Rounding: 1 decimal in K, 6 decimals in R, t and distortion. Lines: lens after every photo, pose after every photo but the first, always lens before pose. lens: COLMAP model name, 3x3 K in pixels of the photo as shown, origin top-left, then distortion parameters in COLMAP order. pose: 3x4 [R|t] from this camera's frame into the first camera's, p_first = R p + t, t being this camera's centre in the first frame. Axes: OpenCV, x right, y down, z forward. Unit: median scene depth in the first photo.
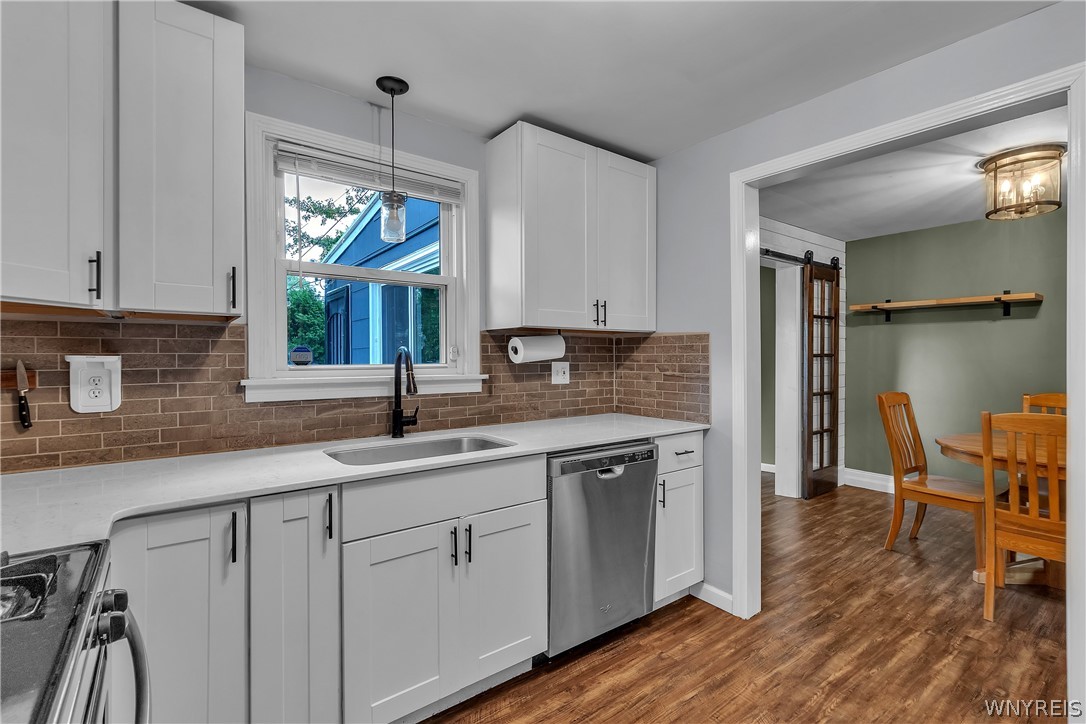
lens RADIAL K [[507.3, 0, 543.6], [0, 507.3, 356.7], [0, 0, 1]] dist [0.013005, -0.003766]
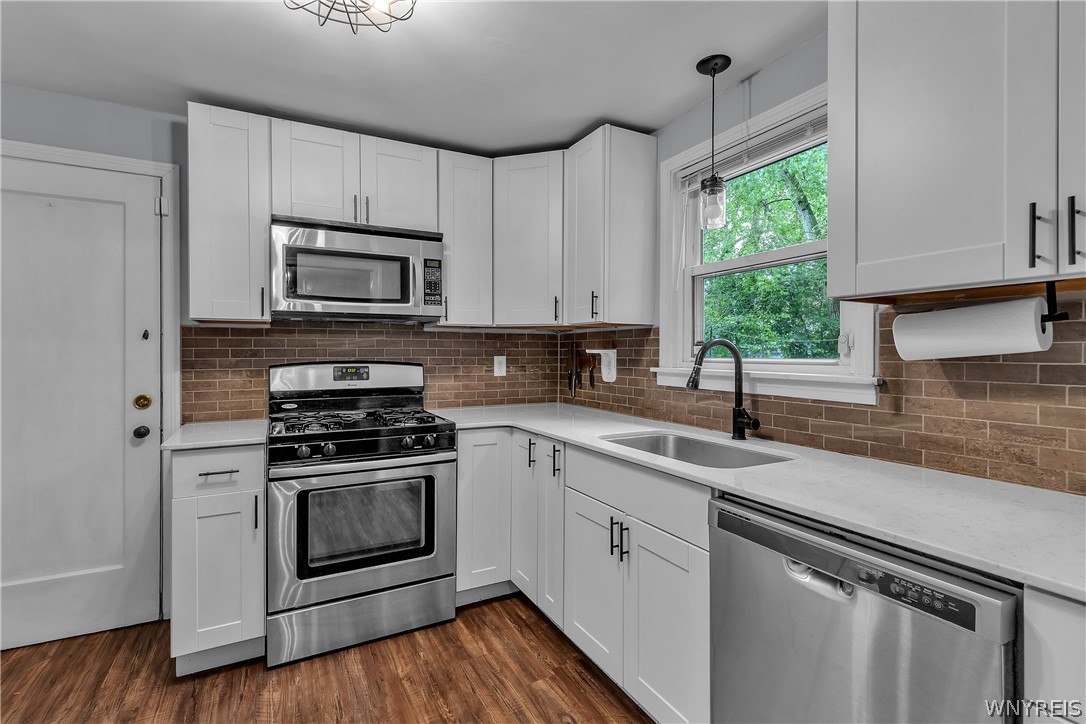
lens RADIAL K [[507.3, 0, 536.2], [0, 507.3, 352.8], [0, 0, 1]] dist [0.013005, -0.003766]
pose [[-0.186460, -0.000178, -0.982463, 0.536629], [-0.002258, 0.999997, 0.000247, 0.004866], [0.982460, 0.002264, -0.186460, 0.653497]]
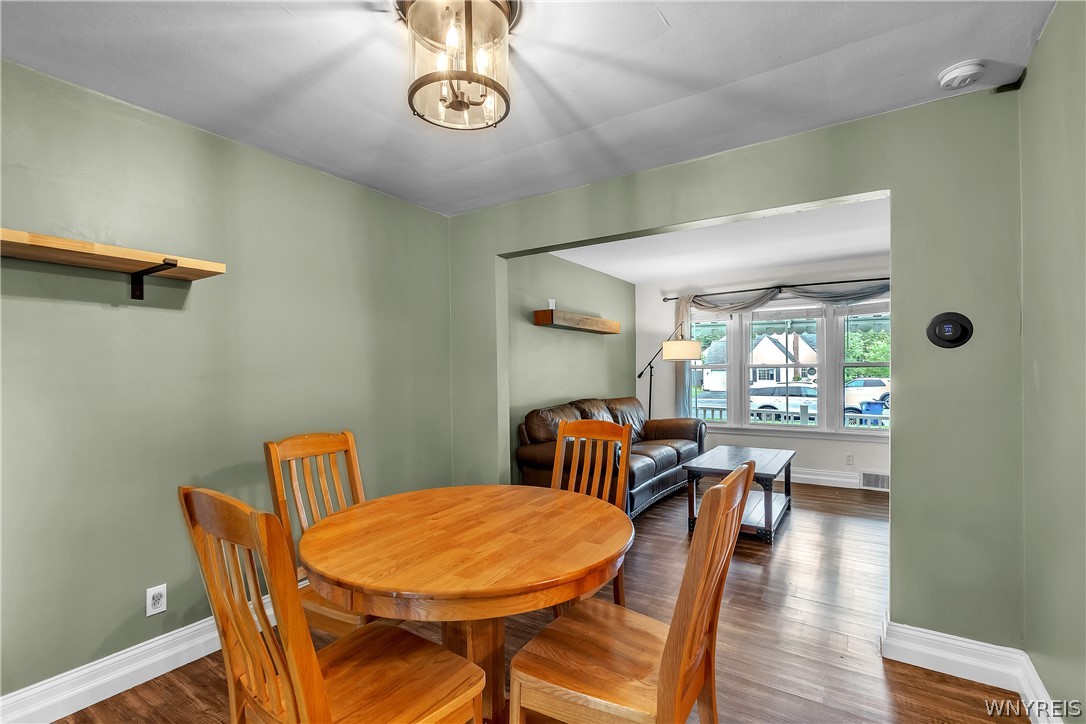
lens RADIAL K [[507.3, 0, 556.8], [0, 507.3, 364.8], [0, 0, 1]] dist [0.013005, -0.003766]
pose [[-0.318435, 0.014846, 0.947828, 0.425168], [0.012618, 0.999855, -0.011422, -0.000474], [-0.947861, 0.008323, -0.318576, 1.195183]]
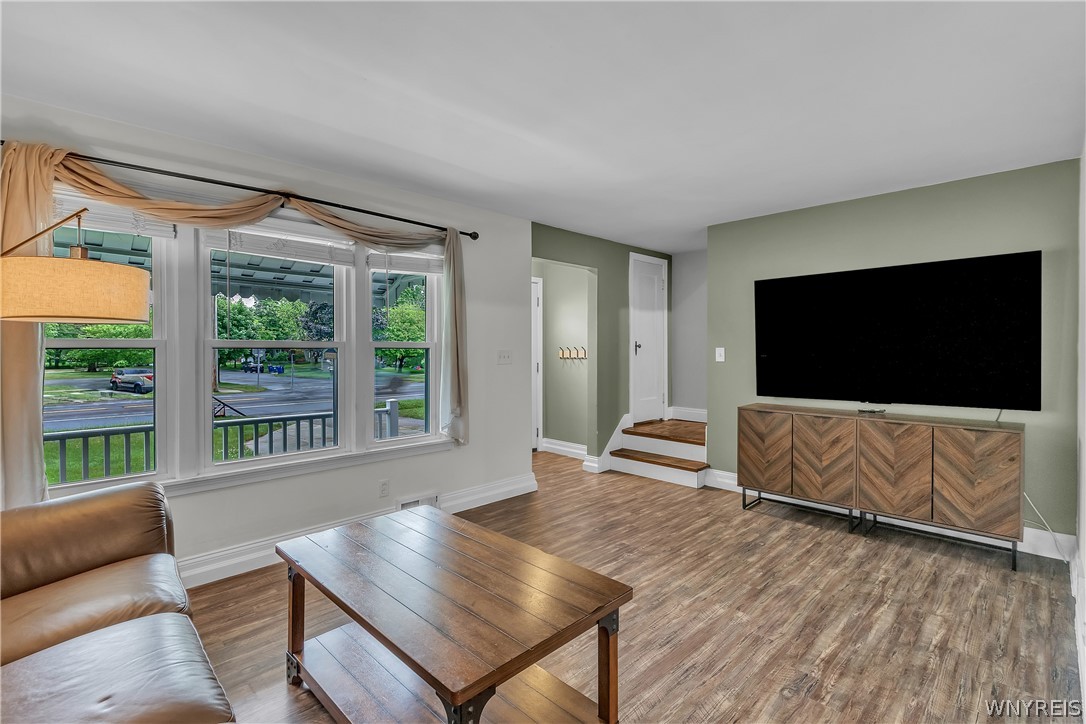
lens RADIAL K [[507.3, 0, 534.9], [0, 507.3, 349.2], [0, 0, 1]] dist [0.013005, -0.003766]
pose [[-0.995718, 0.003442, -0.092377, 1.661504], [0.003589, 0.999993, -0.001426, 0.005088], [0.092371, -0.001751, -0.995723, 0.814748]]
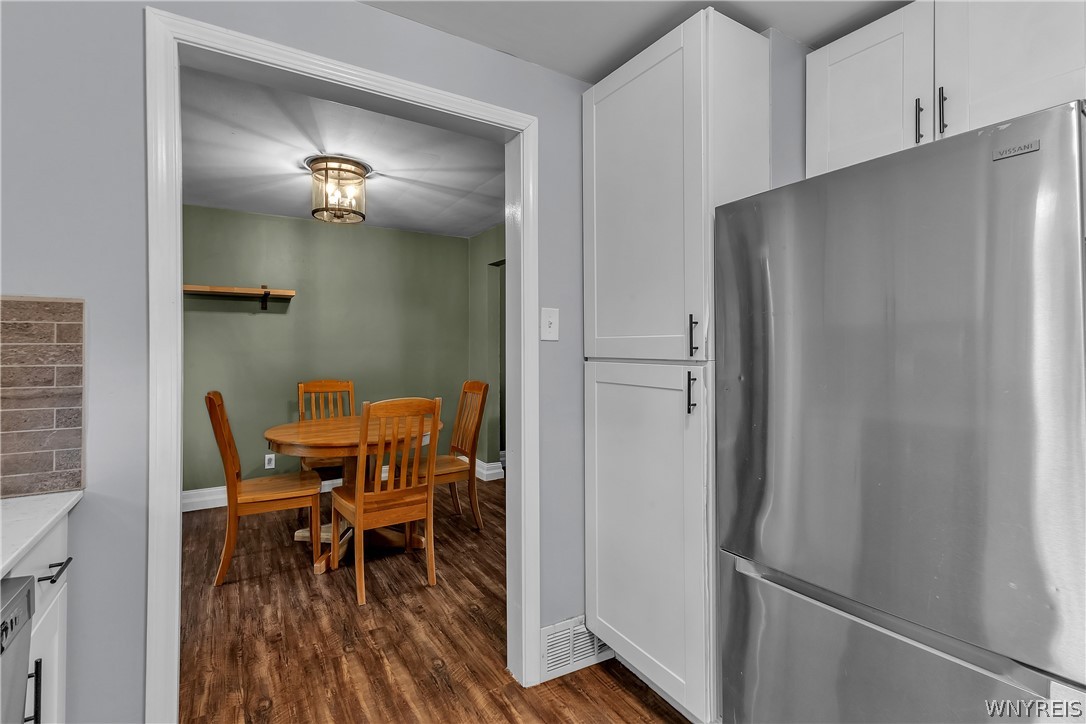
lens RADIAL K [[507.3, 0, 530.6], [0, 507.3, 340.9], [0, 0, 1]] dist [0.013005, -0.003766]
pose [[0.105057, 0.012692, 0.994385, -0.118534], [0.004068, 0.999905, -0.013192, -0.000220], [-0.994458, 0.005431, 0.104995, 0.546862]]
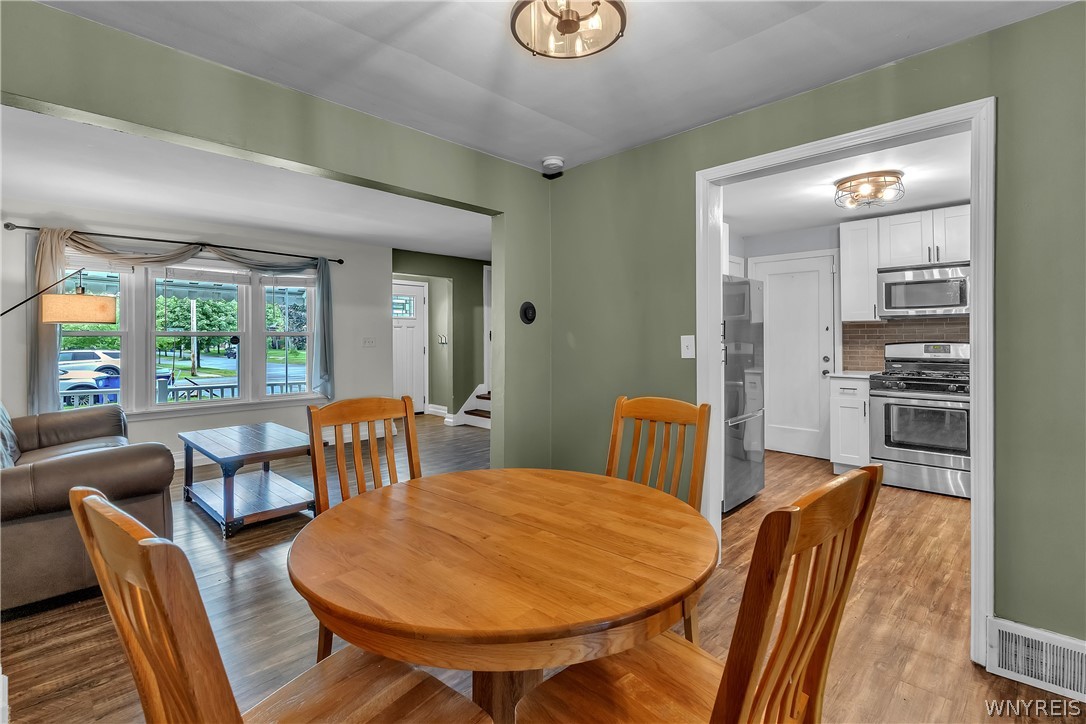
lens RADIAL K [[507.3, 0, 535.0], [0, 507.3, 334.5], [0, 0, 1]] dist [0.013005, -0.003766]
pose [[-0.993360, 0.001755, -0.115038, 1.122746], [0.002137, 0.999993, -0.003200, 0.002029], [0.115031, -0.003425, -0.993356, 1.622699]]
